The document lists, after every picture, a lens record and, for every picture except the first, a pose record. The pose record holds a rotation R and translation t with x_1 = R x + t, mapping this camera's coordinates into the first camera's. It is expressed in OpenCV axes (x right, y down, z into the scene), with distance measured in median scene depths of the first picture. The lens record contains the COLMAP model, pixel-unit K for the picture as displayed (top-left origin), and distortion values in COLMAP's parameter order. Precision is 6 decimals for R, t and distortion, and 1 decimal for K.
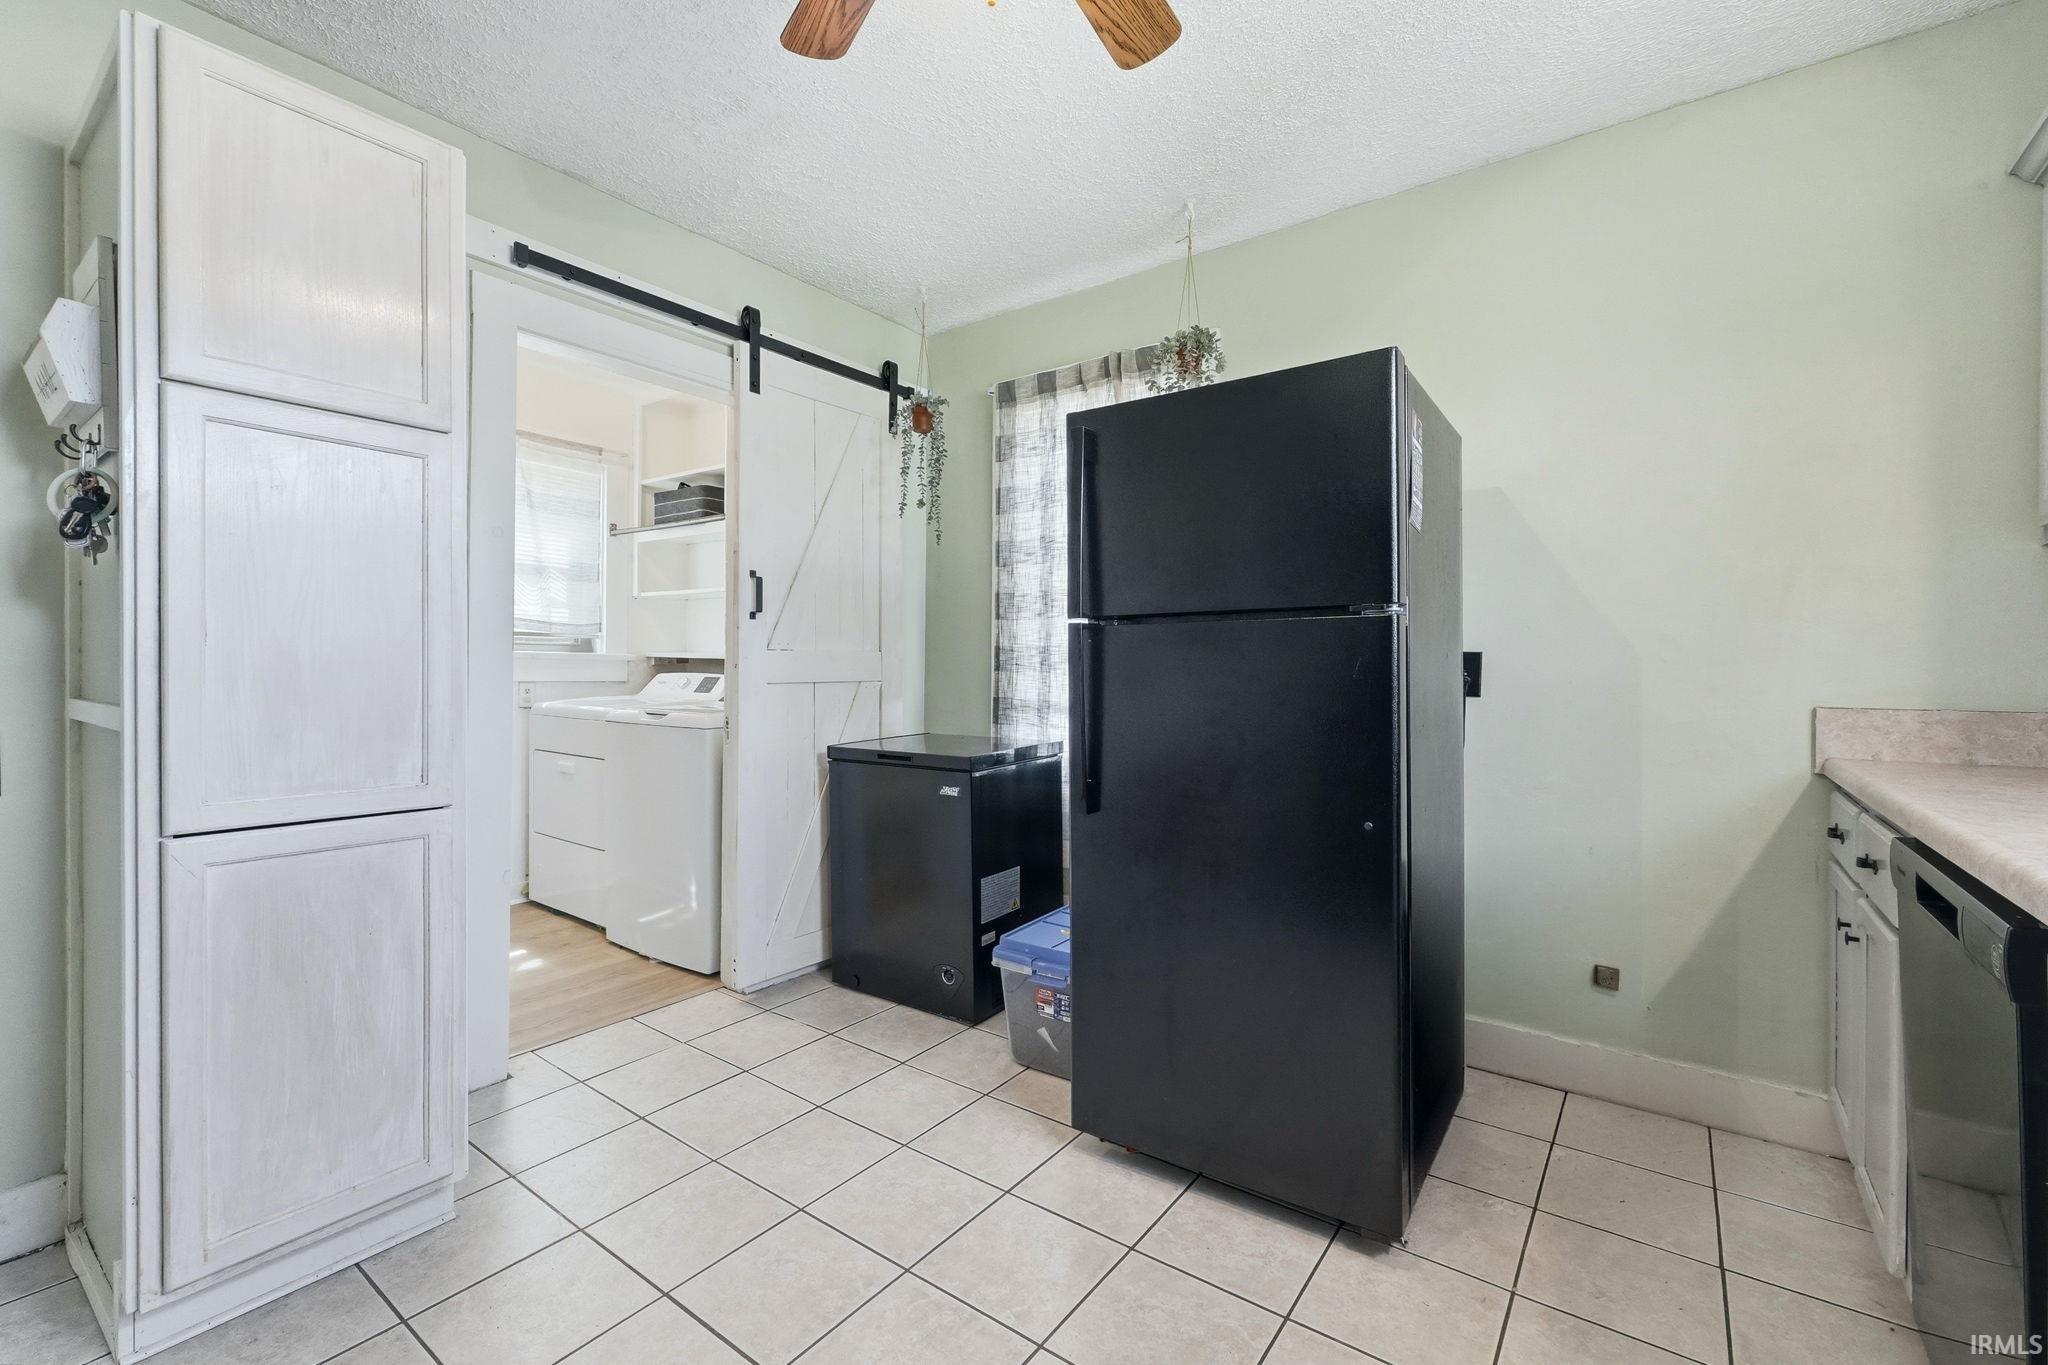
lens RADIAL K [[868.3, 0, 1019.9], [0, 868.3, 673.4], [0, 0, 1]] dist [-0.000416, -0.000110]
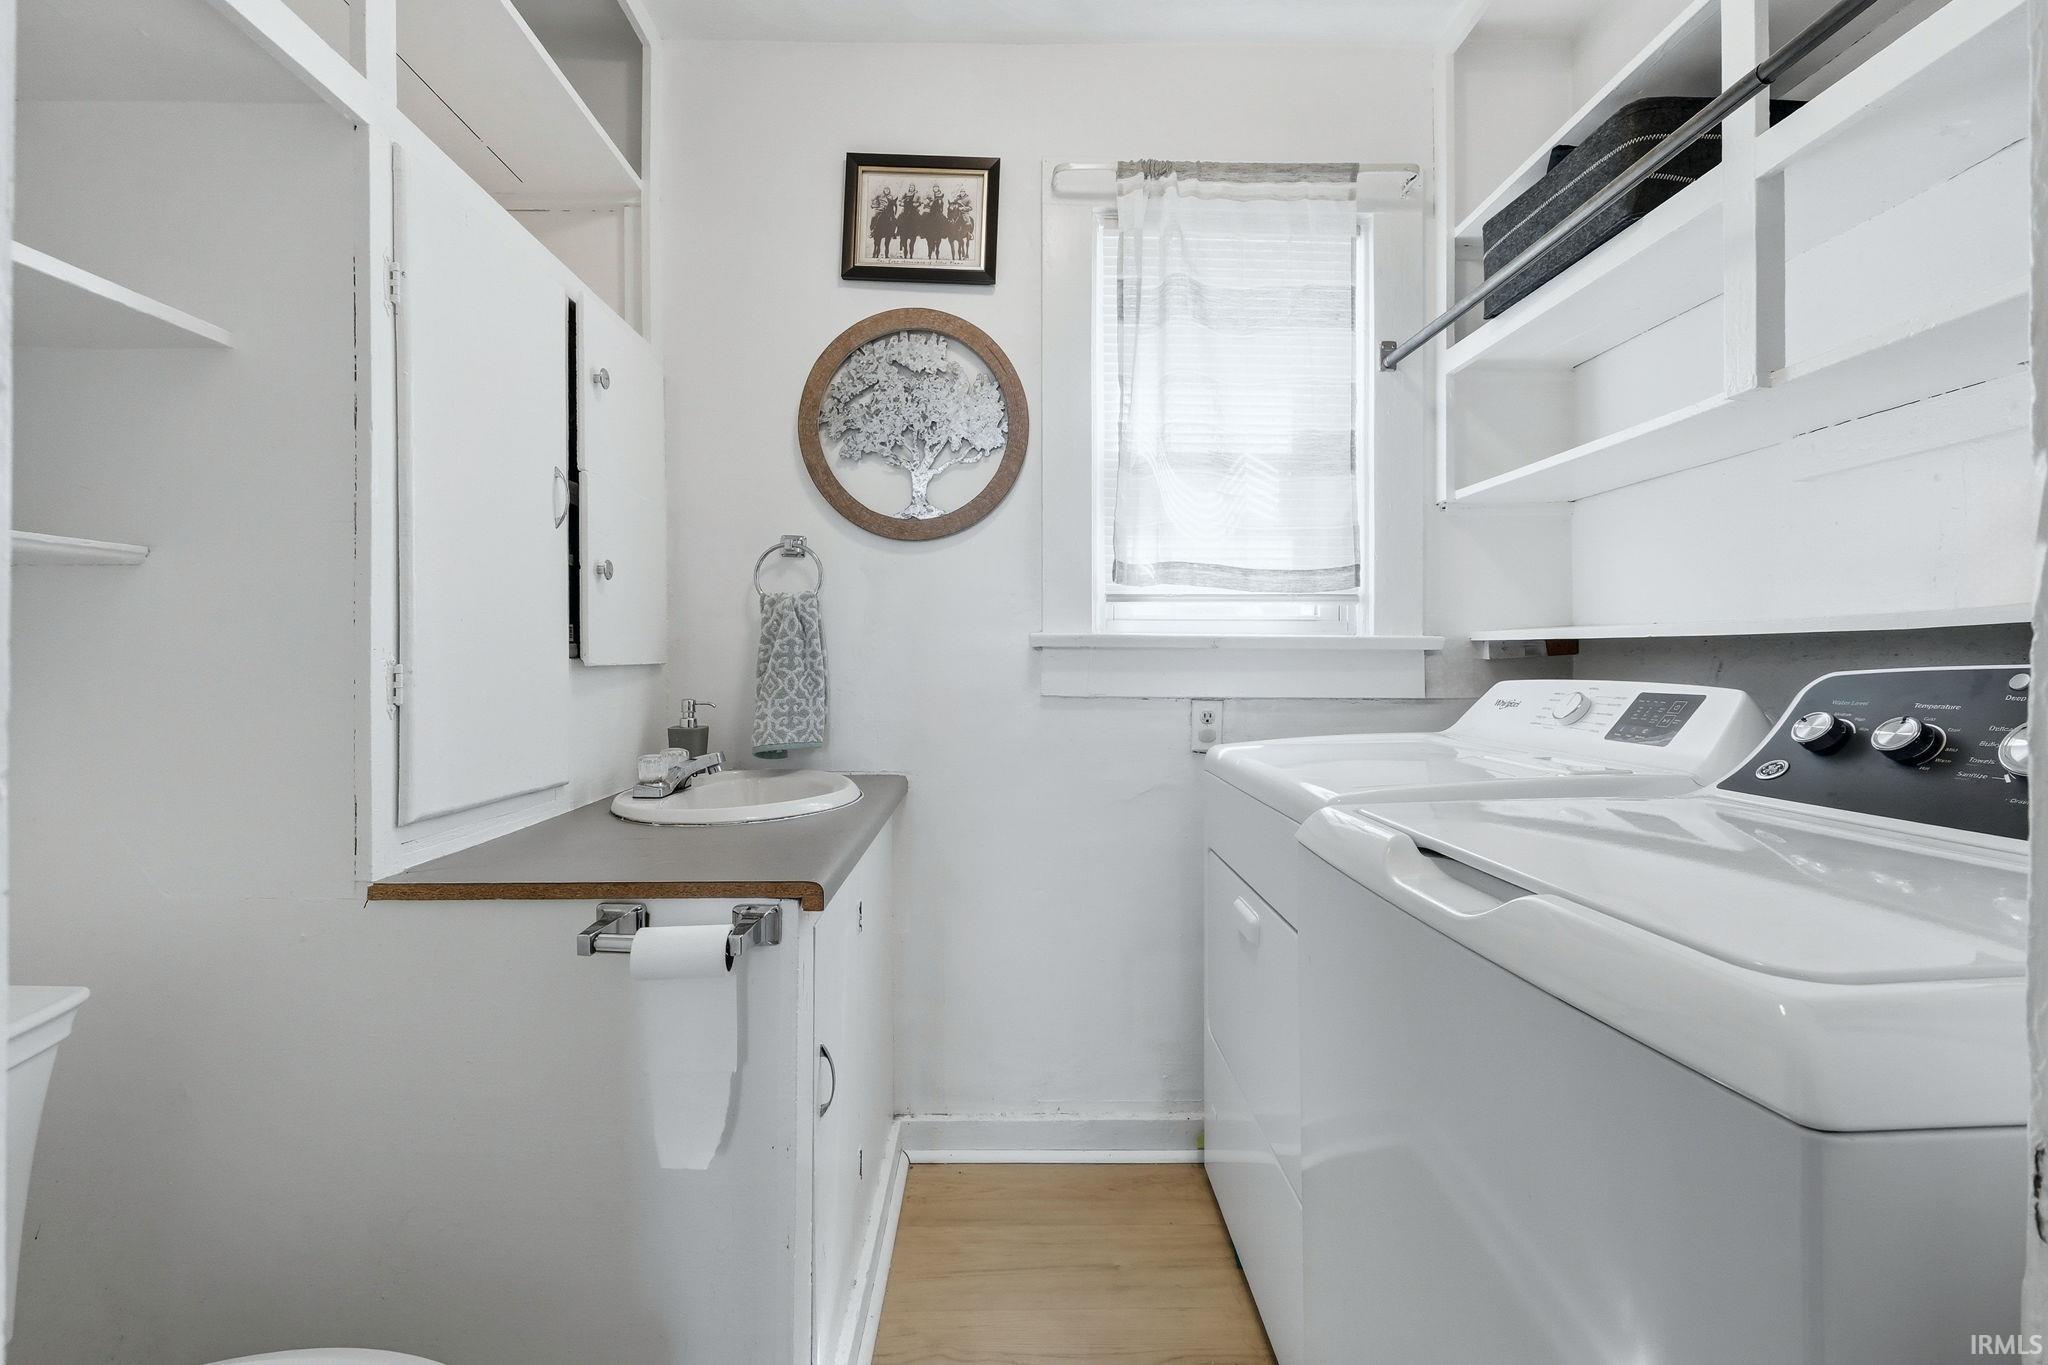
lens RADIAL K [[863.9, 0, 1017.7], [0, 863.9, 663.2], [0, 0, 1]] dist [0.001692, 0.000260]
pose [[0.612859, -0.008948, -0.790141, -0.239464], [0.004781, 0.999960, -0.007616, -0.005971], [0.790178, 0.000890, 0.612877, 0.585753]]
